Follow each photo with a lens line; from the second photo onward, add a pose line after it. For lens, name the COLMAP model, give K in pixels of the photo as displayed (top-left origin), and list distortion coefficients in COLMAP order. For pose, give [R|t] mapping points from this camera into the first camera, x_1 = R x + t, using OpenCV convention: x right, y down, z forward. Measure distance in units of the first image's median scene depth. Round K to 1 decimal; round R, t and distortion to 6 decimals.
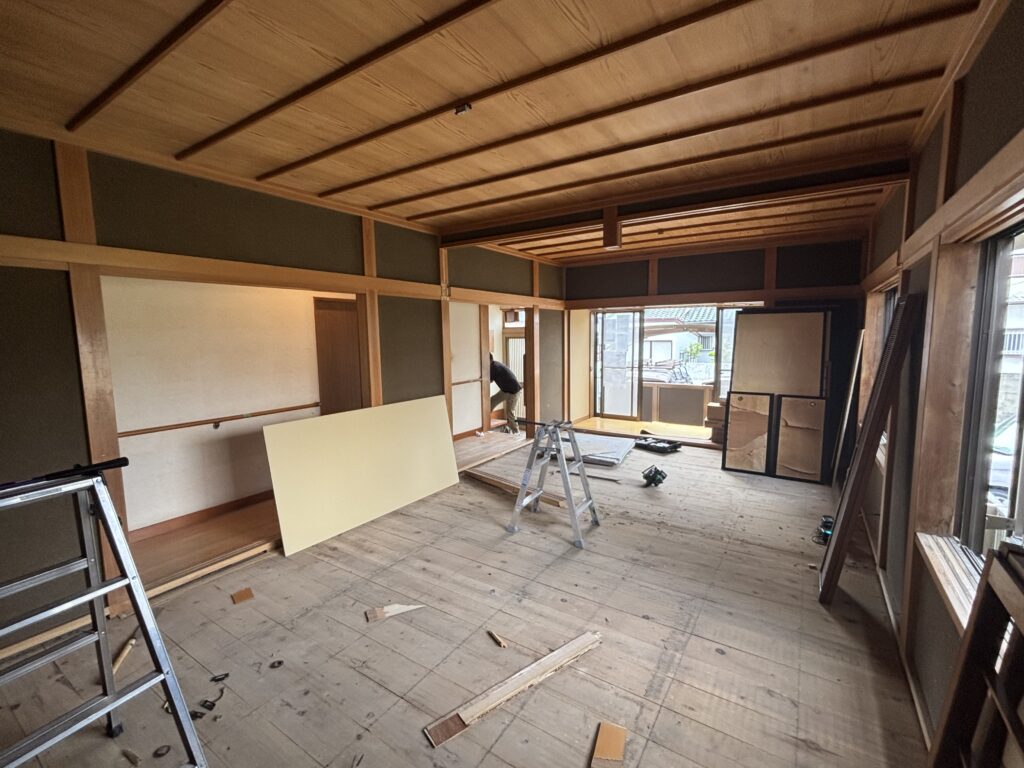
lens RADIAL K [[456.2, 0, 509.5], [0, 456.2, 381.6], [0, 0, 1]] dist [-0.000554, -0.001051]
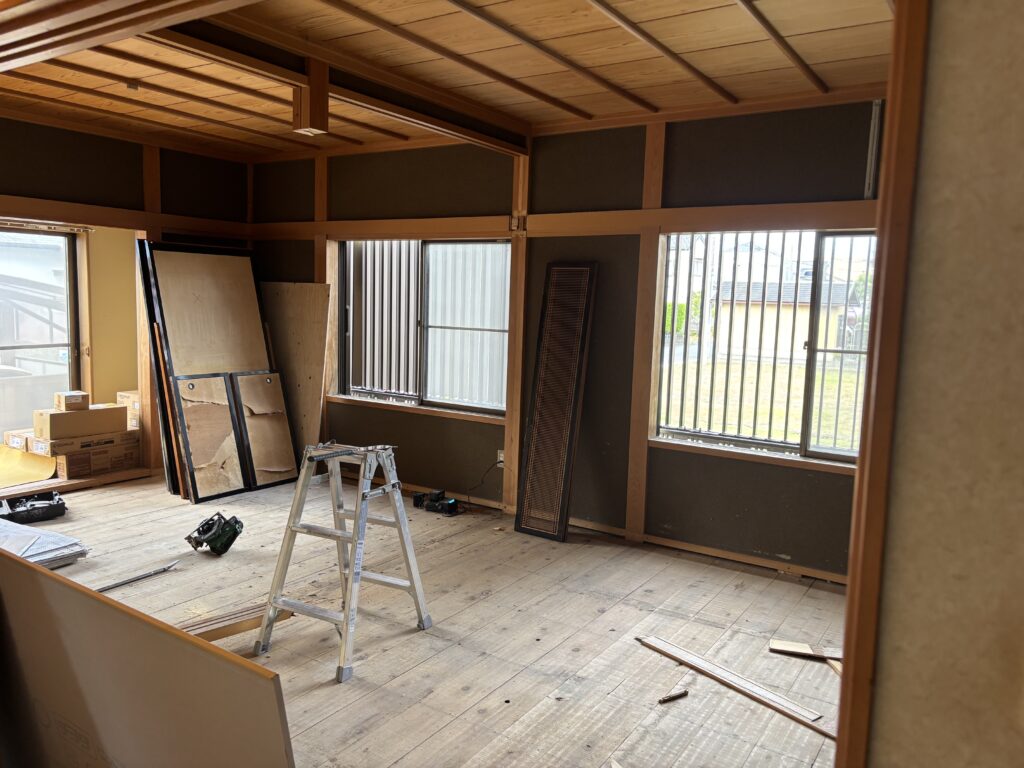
lens RADIAL K [[781.8, 0, 509.5], [0, 781.8, 386.1], [0, 0, 1]] dist [0.001832, -0.003840]
pose [[0.007344, -0.109622, 0.993946, -0.903062], [0.083237, 0.990591, 0.108637, -0.070288], [-0.996503, 0.081936, 0.016399, 0.879651]]
